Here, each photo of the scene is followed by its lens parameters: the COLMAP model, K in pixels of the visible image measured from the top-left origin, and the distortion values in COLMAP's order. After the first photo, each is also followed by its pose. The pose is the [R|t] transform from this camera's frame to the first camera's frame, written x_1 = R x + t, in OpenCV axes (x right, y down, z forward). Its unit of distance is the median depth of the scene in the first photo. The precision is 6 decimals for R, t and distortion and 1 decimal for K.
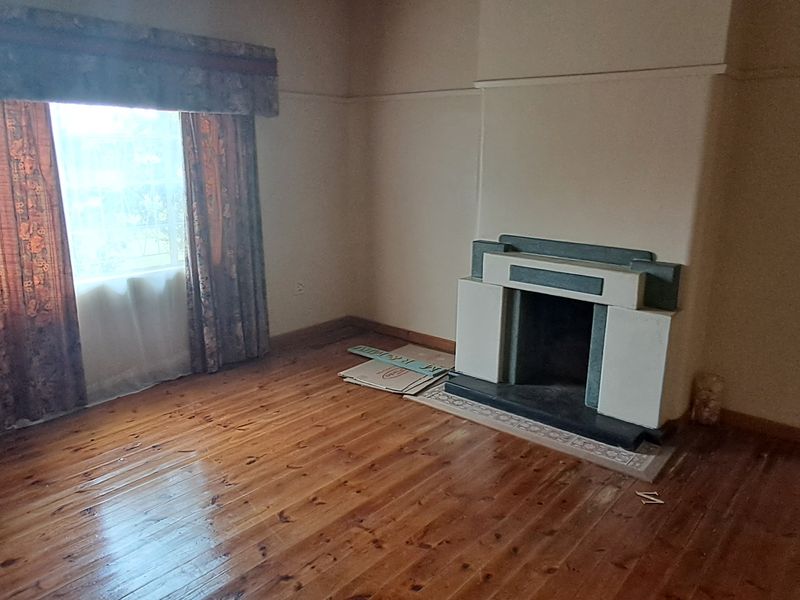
lens RADIAL K [[588.9, 0, 403.7], [0, 588.9, 300.2], [0, 0, 1]] dist [-0.006077, 0.002456]
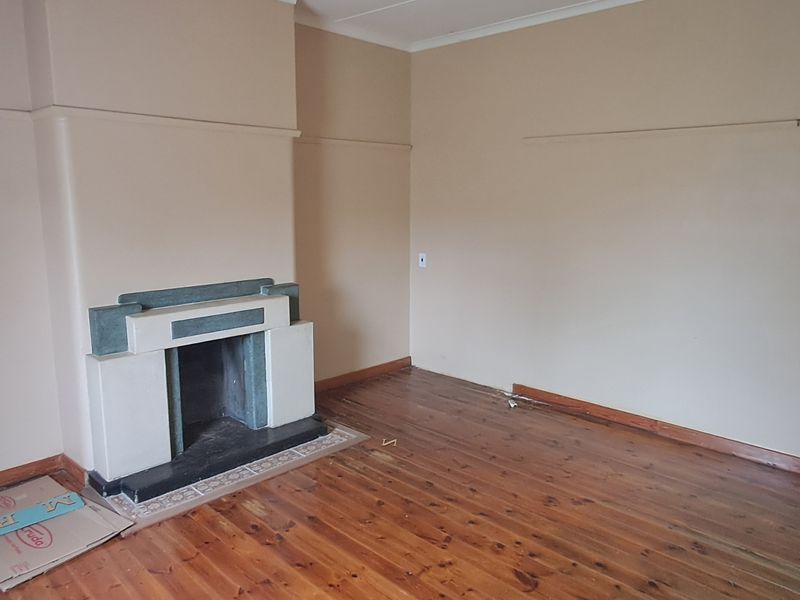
lens RADIAL K [[588.9, 0, 403.7], [0, 588.9, 300.2], [0, 0, 1]] dist [-0.006077, 0.002456]
pose [[0.074491, -0.191130, 0.978734, -0.704254], [0.237592, 0.956599, 0.168725, -0.170330], [-0.968505, 0.219971, 0.116669, 0.592781]]
